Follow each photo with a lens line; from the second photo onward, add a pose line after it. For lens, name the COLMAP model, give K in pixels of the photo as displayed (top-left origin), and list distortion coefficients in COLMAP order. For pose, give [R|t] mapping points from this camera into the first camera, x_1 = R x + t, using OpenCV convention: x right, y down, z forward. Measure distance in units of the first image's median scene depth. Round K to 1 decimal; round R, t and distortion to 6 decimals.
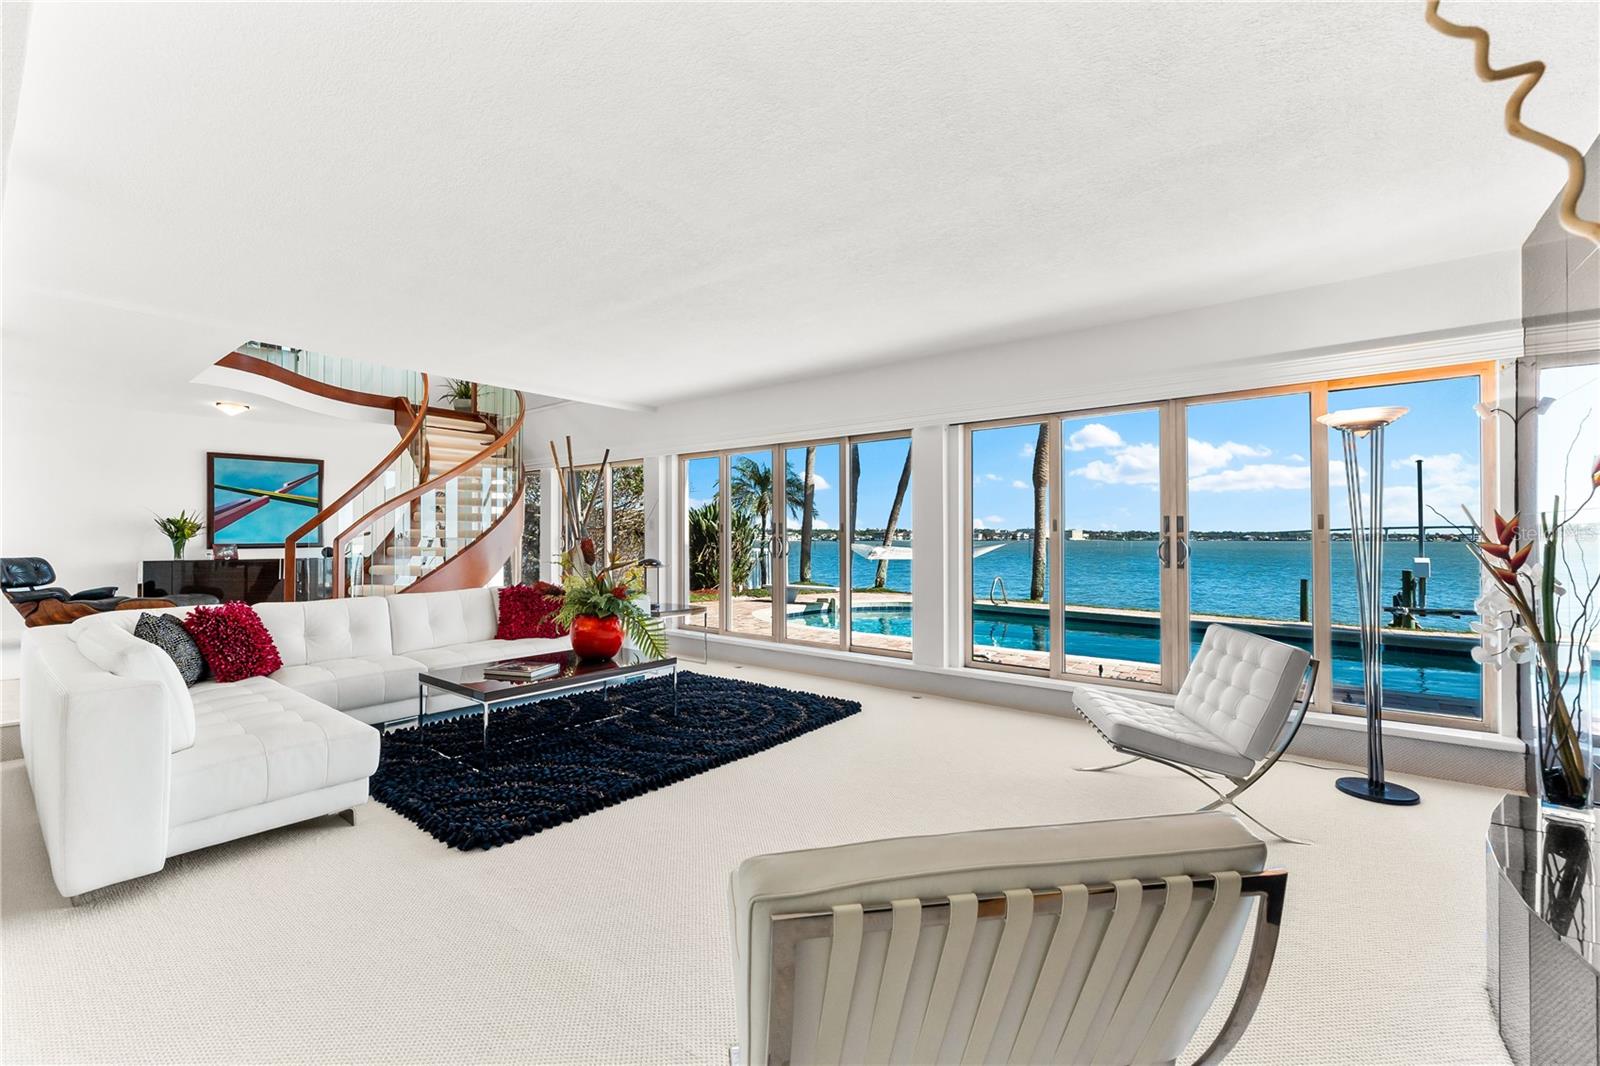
lens RADIAL K [[667.9, 0, 789.5], [0, 667.9, 531.3], [0, 0, 1]] dist [-0.000447, 0.000923]
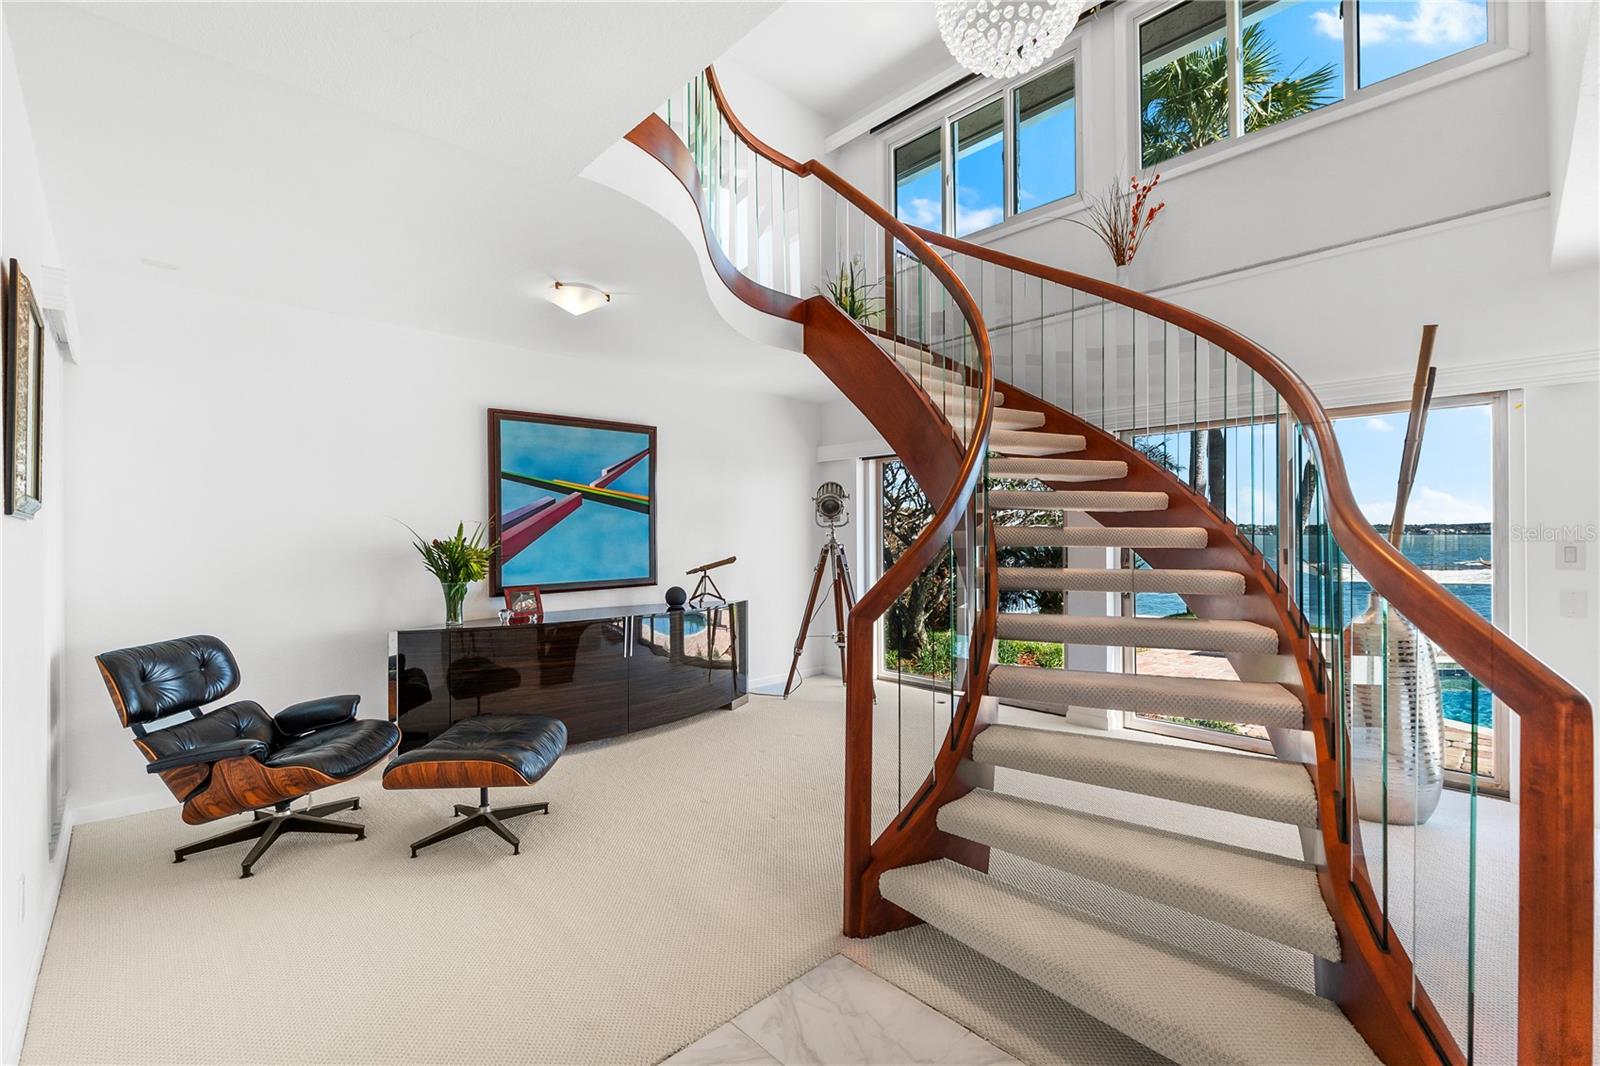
lens RADIAL K [[681.4, 0, 788.2], [0, 681.4, 533.4], [0, 0, 1]] dist [-0.002558, -0.000568]
pose [[0.991822, -0.003213, -0.127590, -0.575022], [0.004703, 0.999924, 0.011374, -0.027235], [0.127544, -0.011881, 0.991762, 0.506878]]
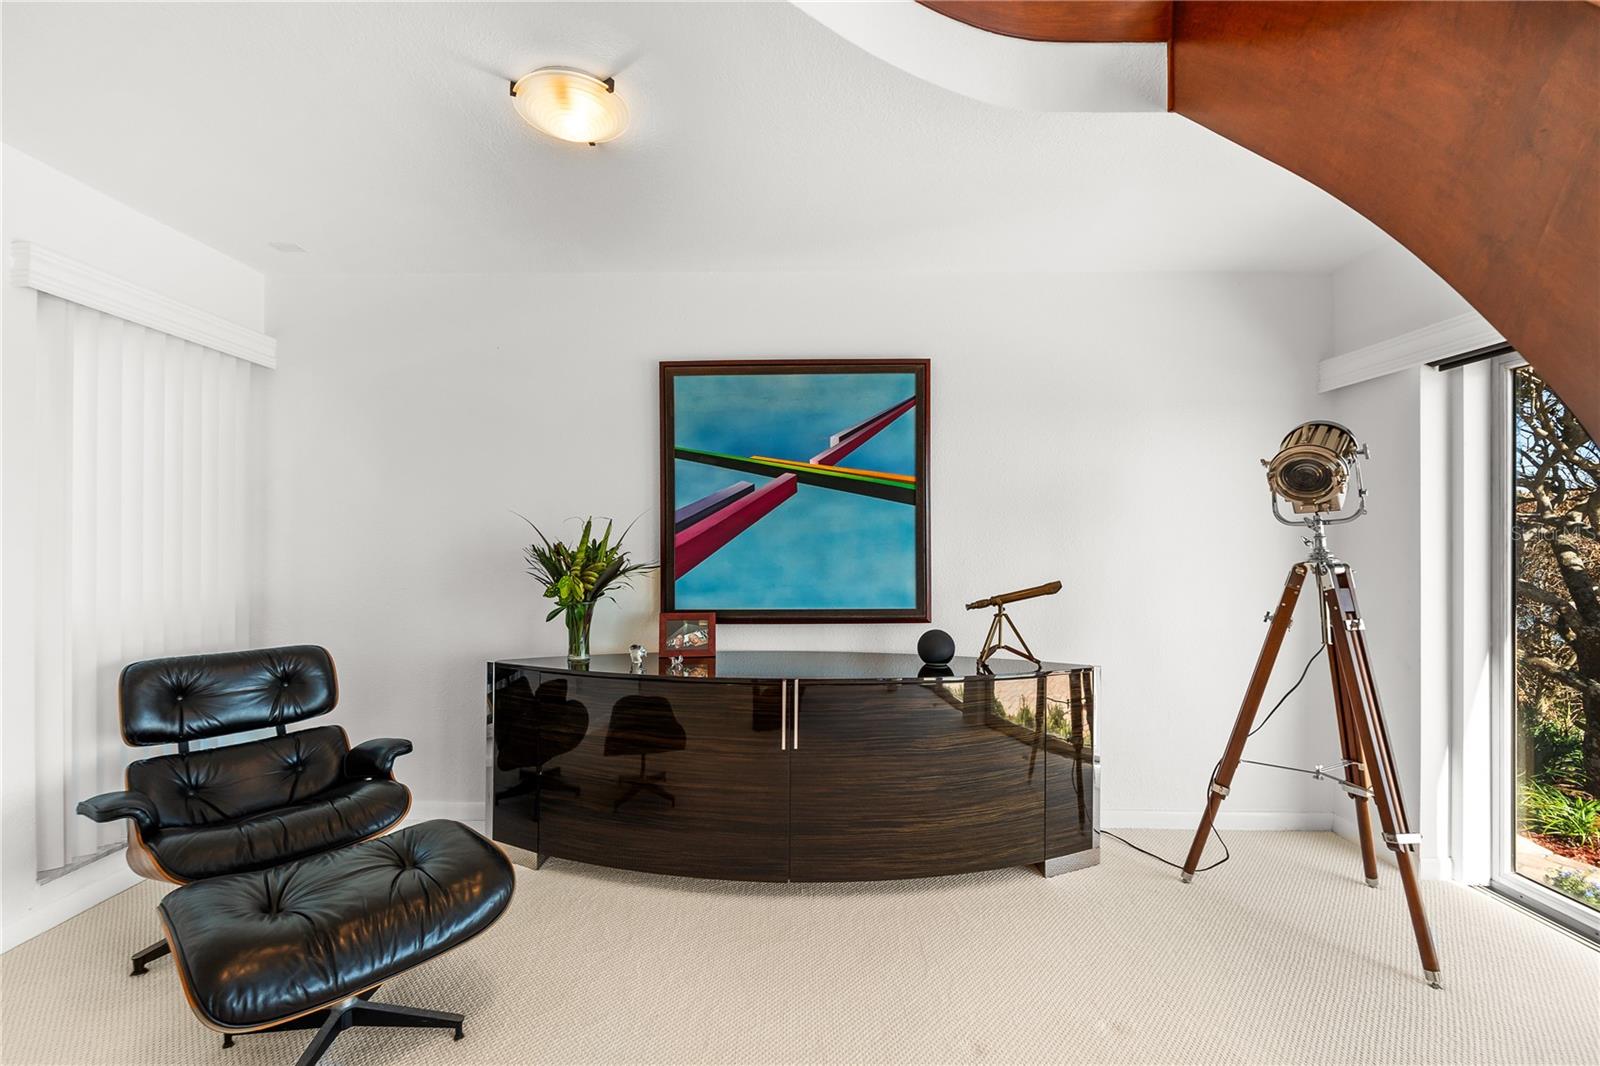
lens RADIAL K [[671.0, 0, 787.2], [0, 671.0, 540.3], [0, 0, 1]] dist [-0.001076, -0.000191]
pose [[0.620535, 0.001673, -0.784177, -0.532913], [0.004245, 0.999976, 0.005493, -0.021079], [0.784167, -0.006737, 0.620513, 0.819391]]
